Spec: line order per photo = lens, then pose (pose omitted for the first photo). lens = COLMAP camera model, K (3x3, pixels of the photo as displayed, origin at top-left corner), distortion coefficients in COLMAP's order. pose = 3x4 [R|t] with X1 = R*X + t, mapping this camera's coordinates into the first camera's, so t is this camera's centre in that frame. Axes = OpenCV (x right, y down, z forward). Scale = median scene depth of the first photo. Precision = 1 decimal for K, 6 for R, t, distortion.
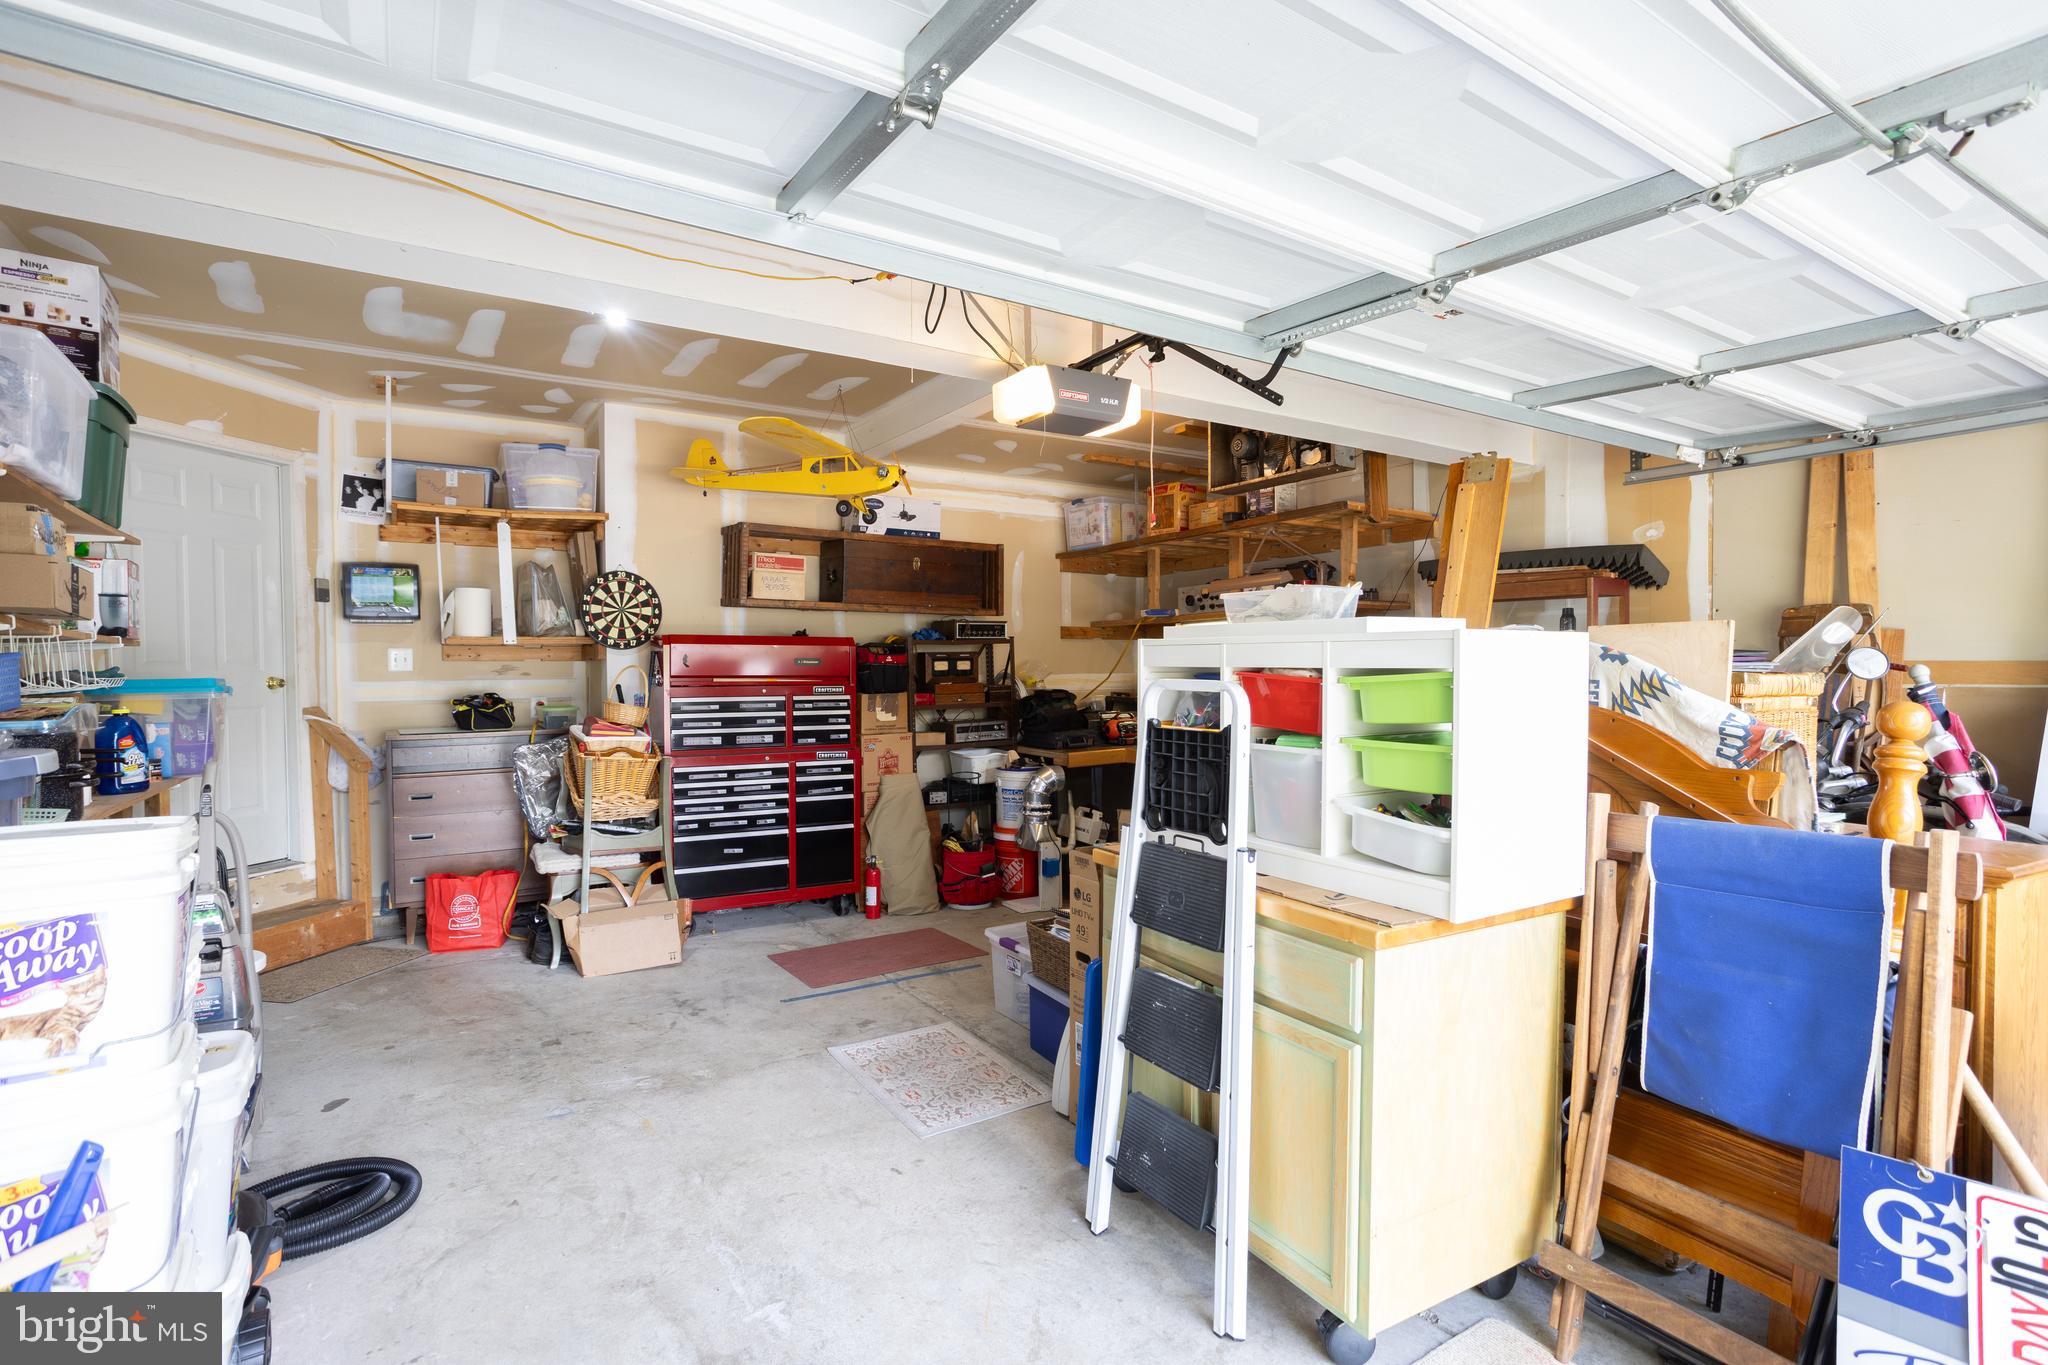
lens RADIAL K [[996.0, 0, 1024.0], [0, 996.0, 682.5], [0, 0, 1]] dist [-0.055220, 0.042286]
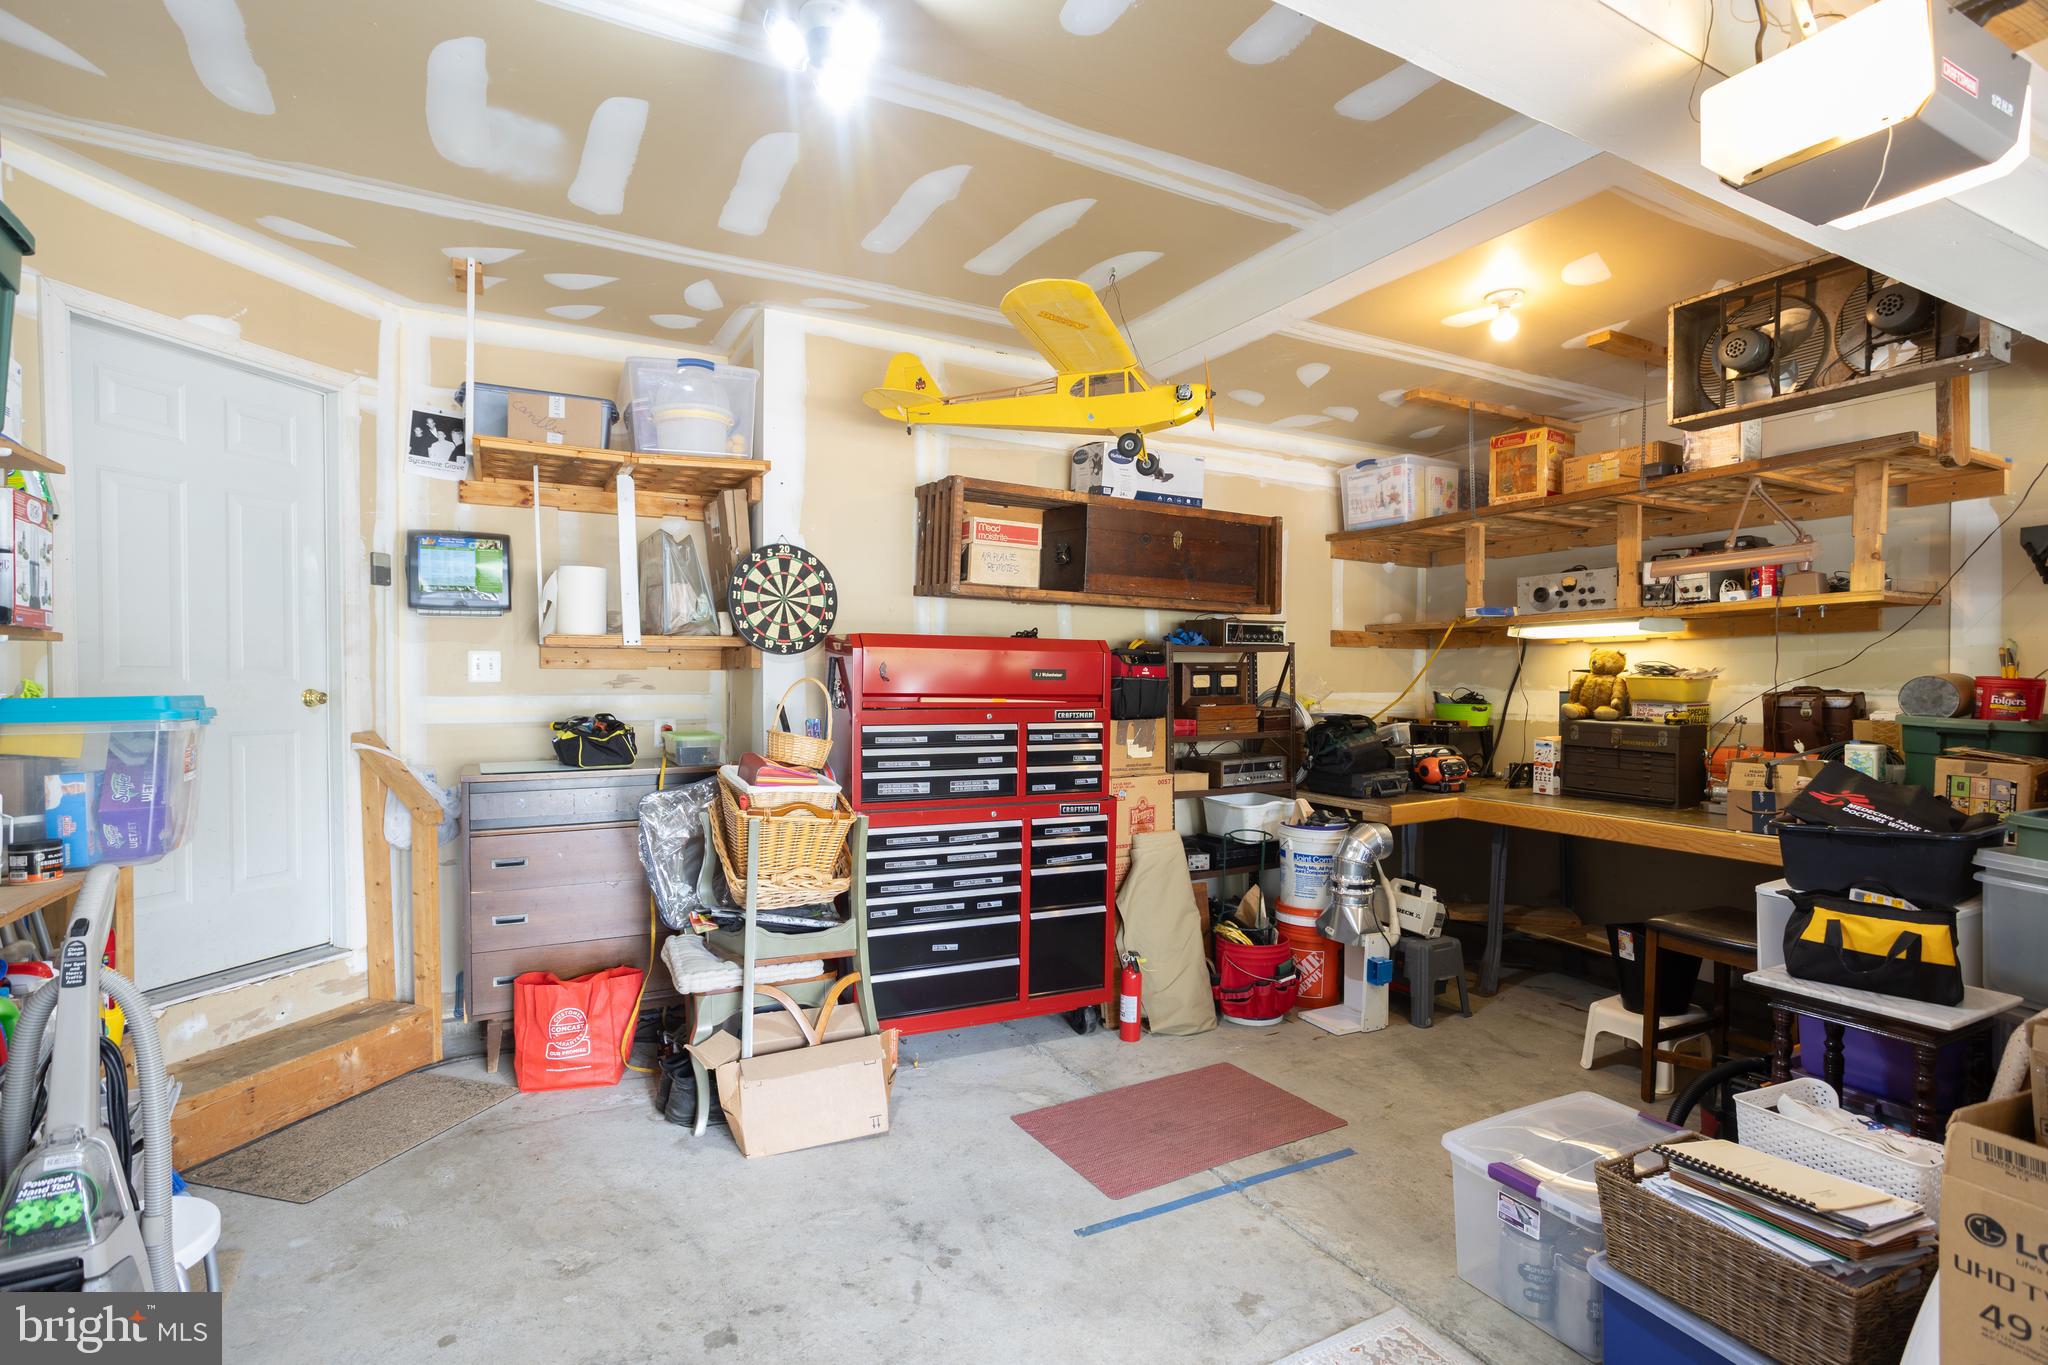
lens RADIAL K [[985.8, 0, 1025.9], [0, 985.8, 691.2], [0, 0, 1]] dist [-0.059587, 0.040875]
pose [[0.997531, 0.010591, -0.069423, -0.187948], [-0.010708, 0.999942, -0.001310, -0.008302], [0.069405, 0.002050, 0.997586, 0.314058]]
